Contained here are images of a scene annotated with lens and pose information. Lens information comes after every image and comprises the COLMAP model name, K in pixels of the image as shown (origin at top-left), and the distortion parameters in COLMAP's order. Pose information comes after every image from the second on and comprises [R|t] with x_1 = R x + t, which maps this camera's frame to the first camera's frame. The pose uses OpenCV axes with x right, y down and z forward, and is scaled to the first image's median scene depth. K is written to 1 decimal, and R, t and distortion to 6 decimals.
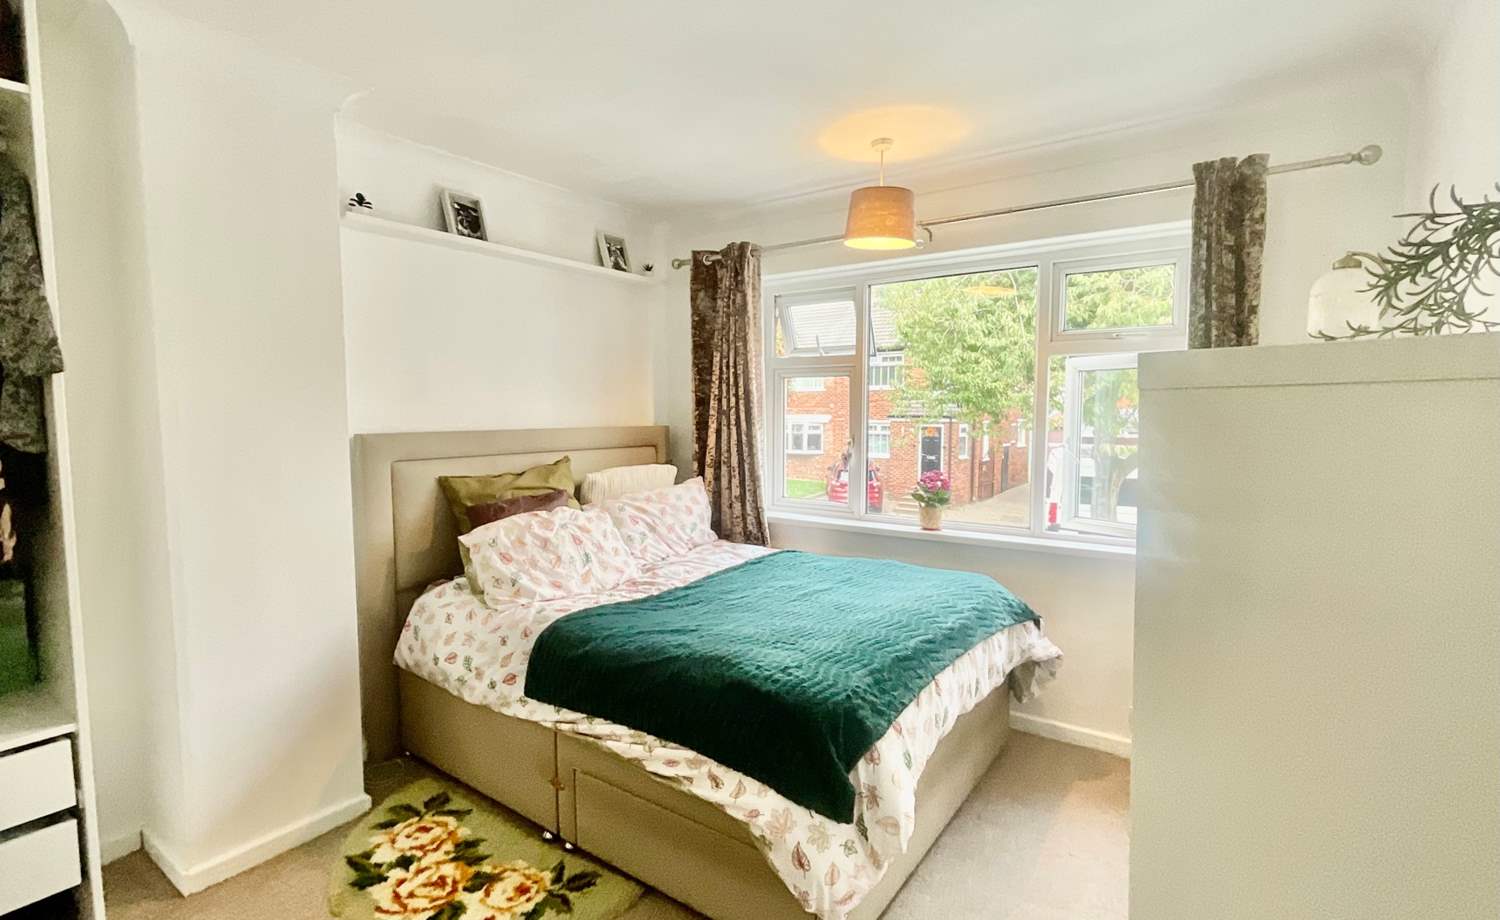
lens RADIAL K [[696.6, 0, 754.3], [0, 696.6, 457.0], [0, 0, 1]] dist [0.002211, -0.000023]
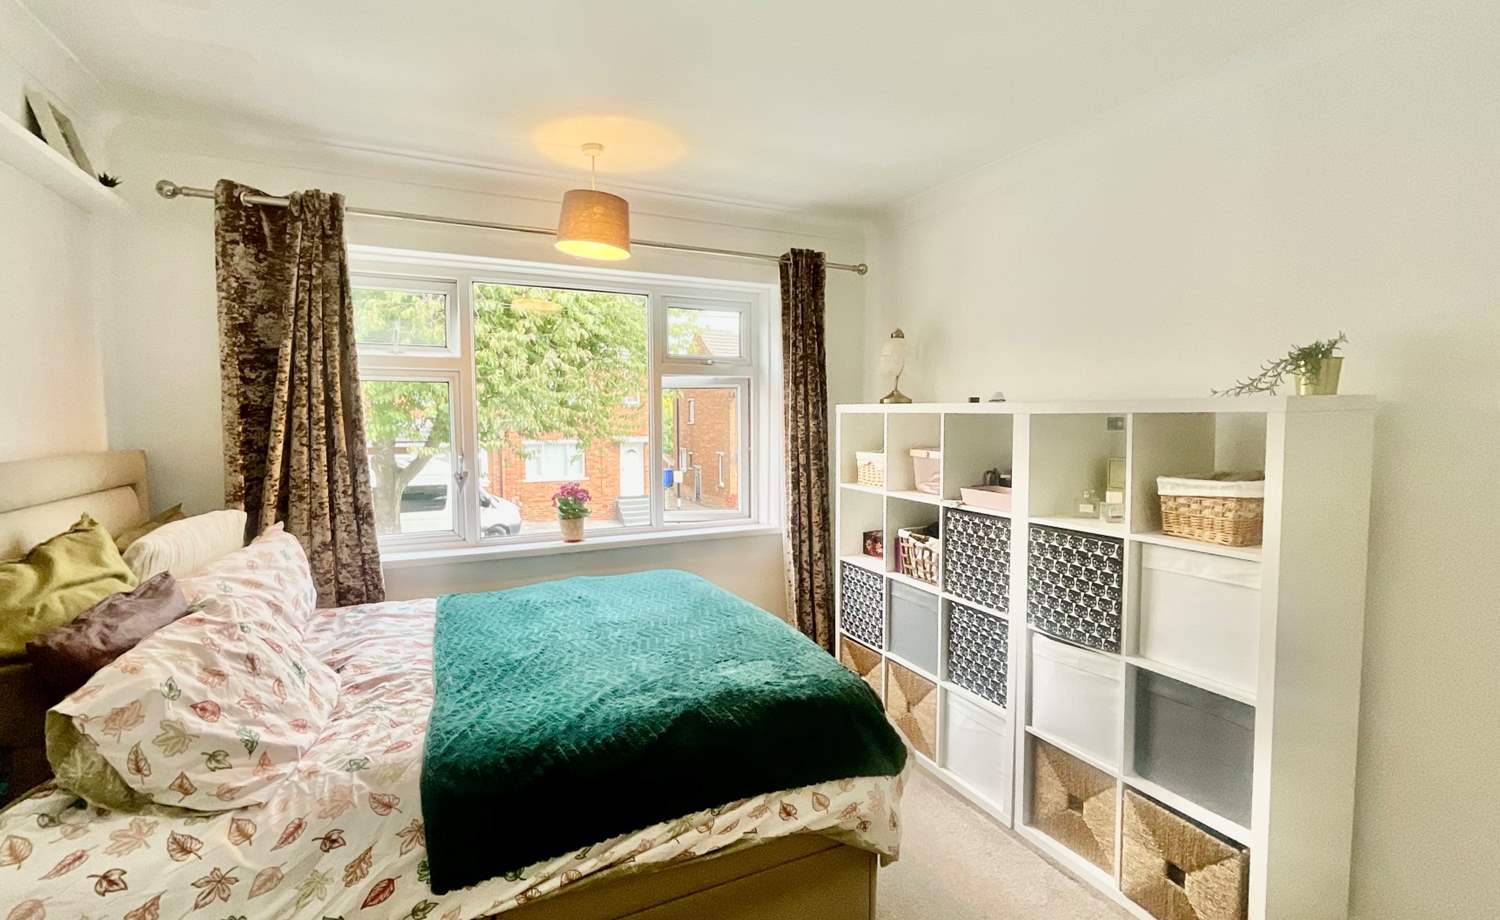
lens RADIAL K [[672.7, 0, 747.4], [0, 672.7, 456.2], [0, 0, 1]] dist [-0.001990, 0.004589]
pose [[0.487178, -0.051016, 0.871811, -0.564926], [0.063459, 0.997721, 0.022923, -0.029057], [-0.870994, 0.044157, 0.489305, 0.377387]]
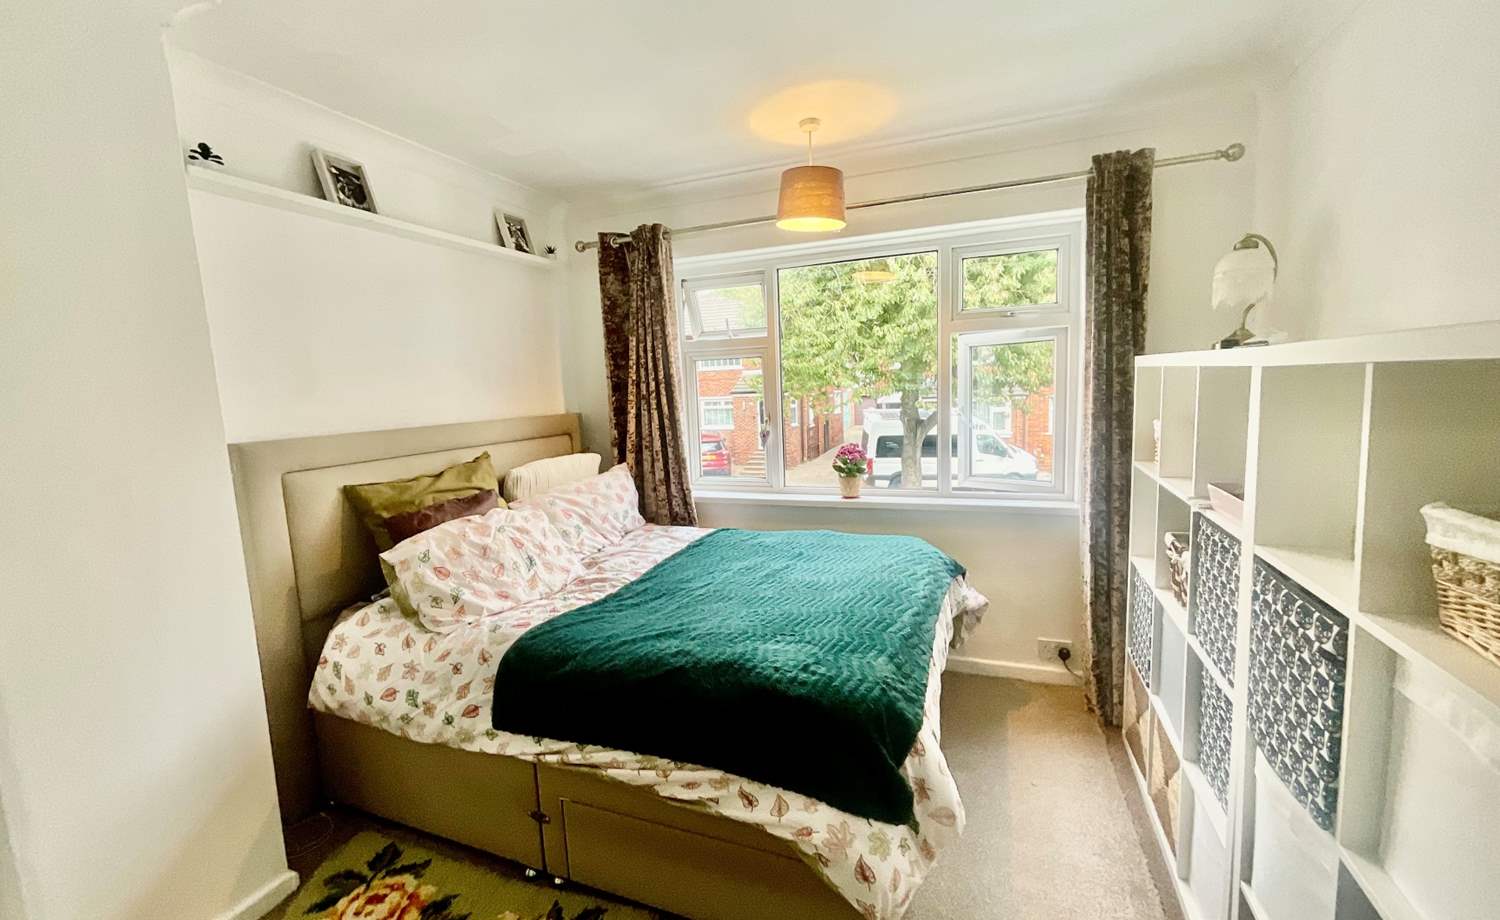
lens RADIAL K [[607.4, 0, 750.9], [0, 607.4, 457.7], [0, 0, 1]] dist [-0.000463, -0.000003]
pose [[0.970661, -0.066662, 0.231025, -0.136930], [0.056017, 0.997057, 0.052345, -0.019344], [-0.233834, -0.037868, 0.971539, 0.152139]]
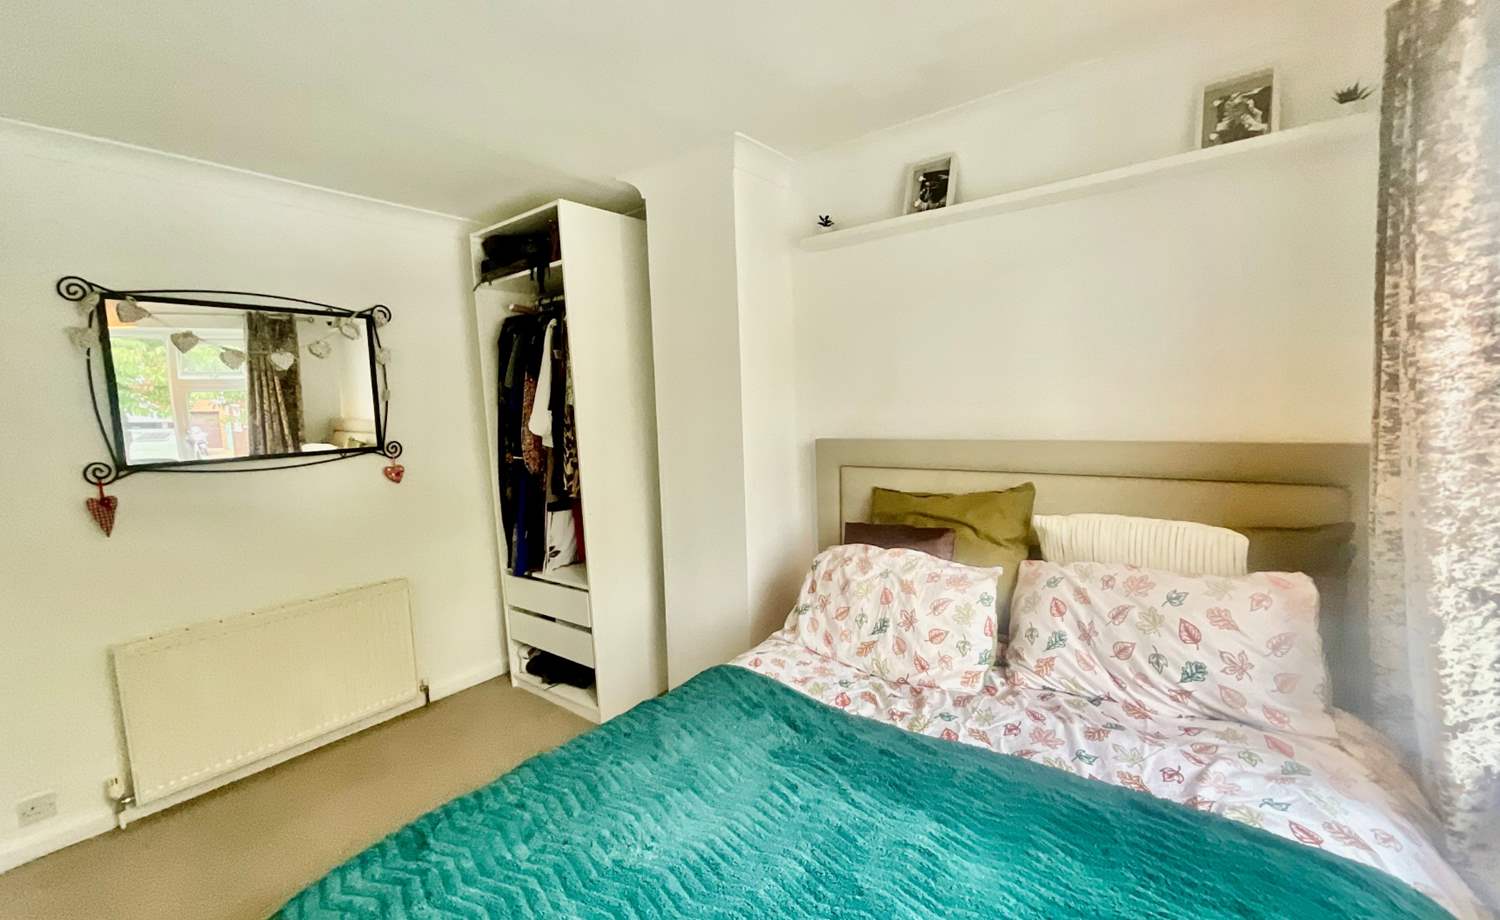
lens RADIAL K [[607.4, 0, 750.9], [0, 607.4, 457.7], [0, 0, 1]] dist [-0.000463, -0.000003]
pose [[-0.026578, 0.097154, -0.994914, 0.392729], [-0.033337, 0.994626, 0.098016, -0.090862], [0.999091, 0.035773, -0.023197, 0.893941]]
